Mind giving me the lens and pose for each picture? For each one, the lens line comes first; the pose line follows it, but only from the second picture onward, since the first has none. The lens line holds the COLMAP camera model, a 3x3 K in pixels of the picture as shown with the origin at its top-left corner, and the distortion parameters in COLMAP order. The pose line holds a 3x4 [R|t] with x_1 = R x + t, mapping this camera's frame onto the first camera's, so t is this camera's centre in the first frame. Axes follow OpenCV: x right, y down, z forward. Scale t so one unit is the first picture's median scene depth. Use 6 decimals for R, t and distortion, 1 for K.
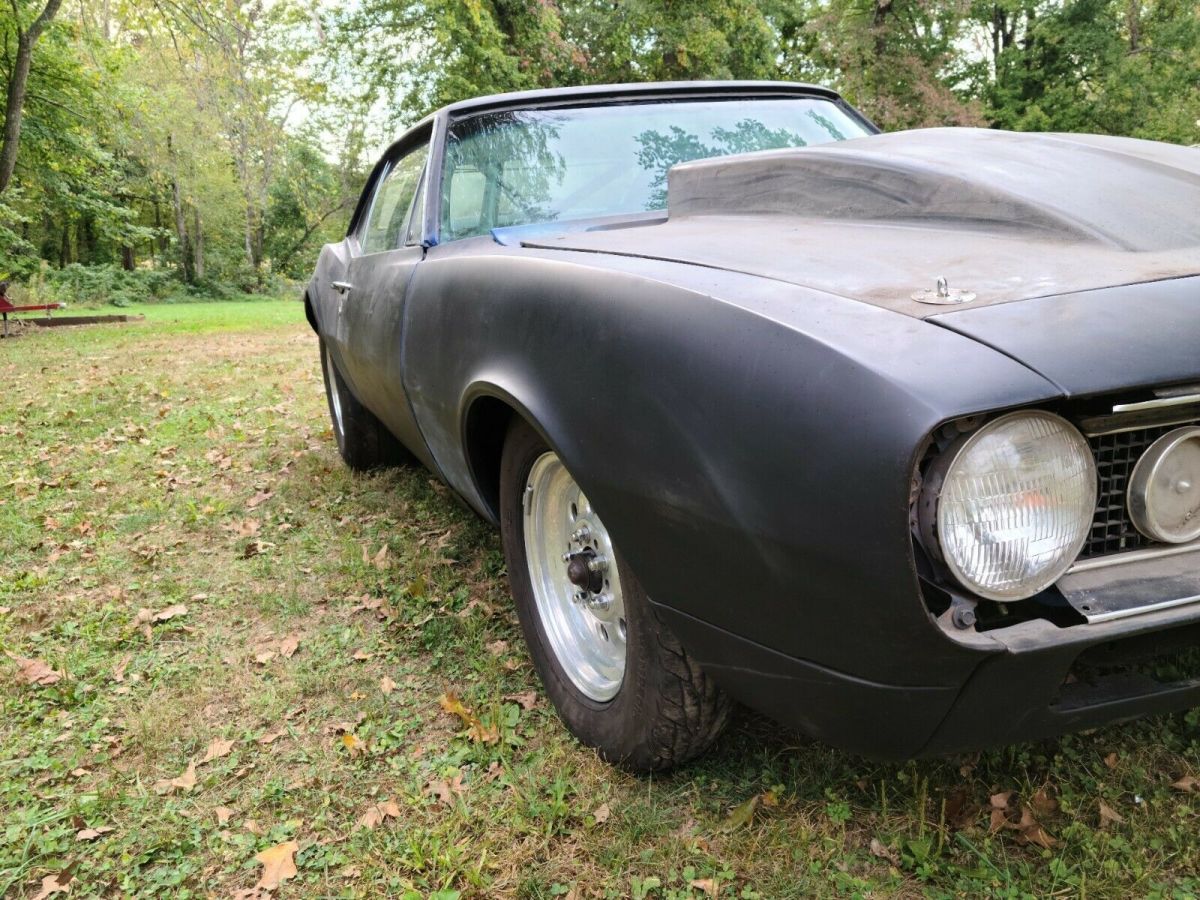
lens RADIAL K [[950.9, 0, 590.0], [0, 950.9, 443.2], [0, 0, 1]] dist [0.089697, -0.096781]
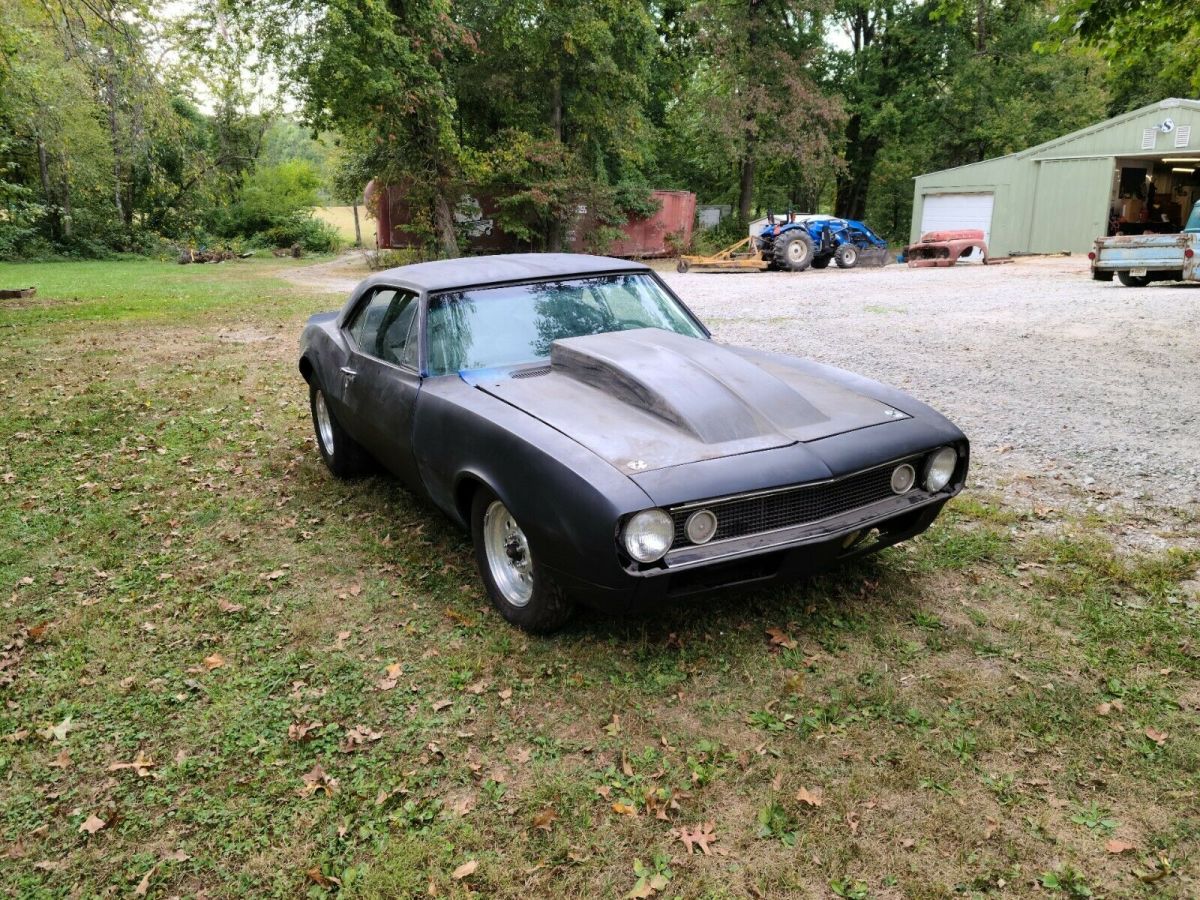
lens RADIAL K [[951.3, 0, 605.6], [0, 951.3, 442.0], [0, 0, 1]] dist [0.082469, -0.057847]
pose [[0.991133, -0.002753, 0.132847, -0.005186], [-0.002720, 0.999156, 0.040999, -0.012821], [-0.132847, -0.040996, 0.990288, -0.073803]]
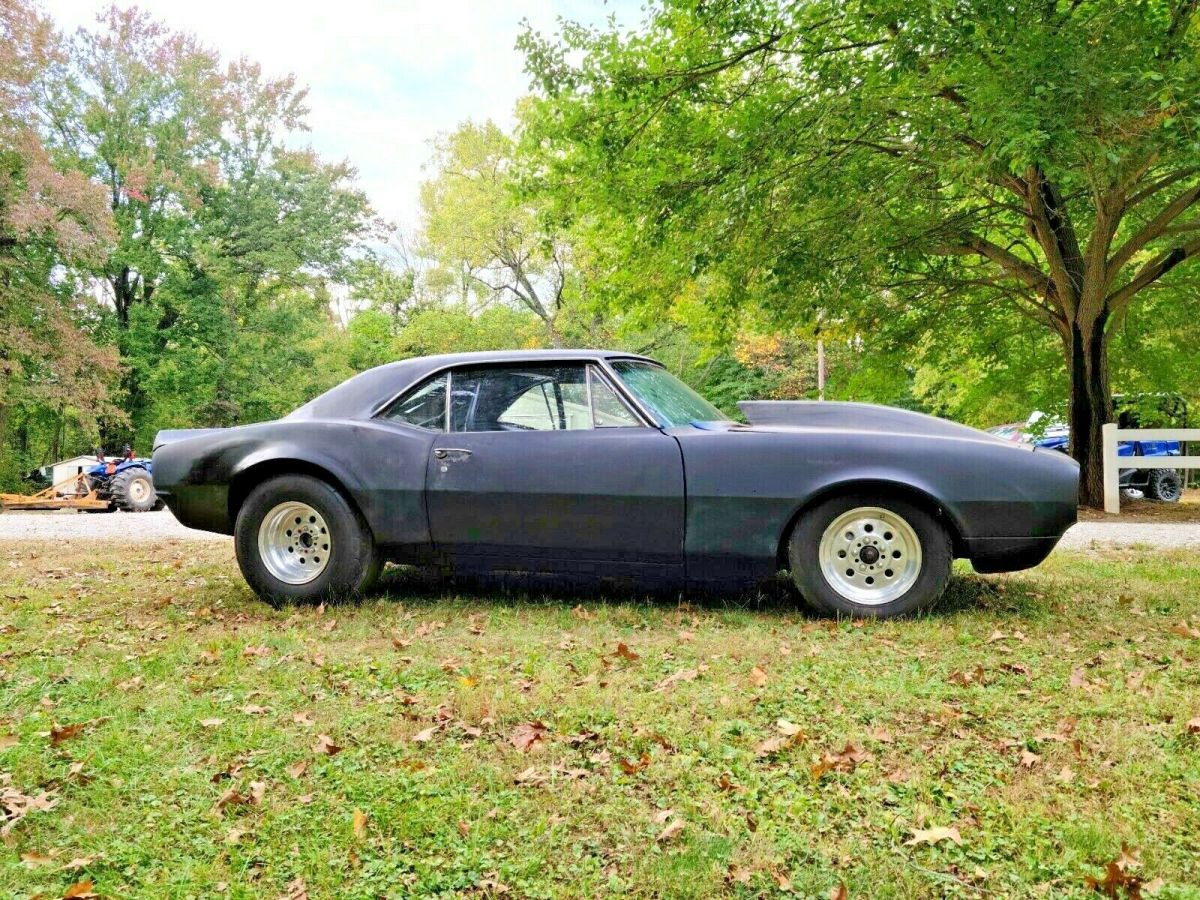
lens RADIAL K [[950.9, 0, 609.1], [0, 950.9, 451.4], [0, 0, 1]] dist [0.089697, -0.096781]
pose [[0.606499, 0.069595, 0.792033, -0.136634], [0.122640, 0.976051, -0.179676, 0.013680], [-0.785569, 0.206108, 0.583439, -0.008761]]
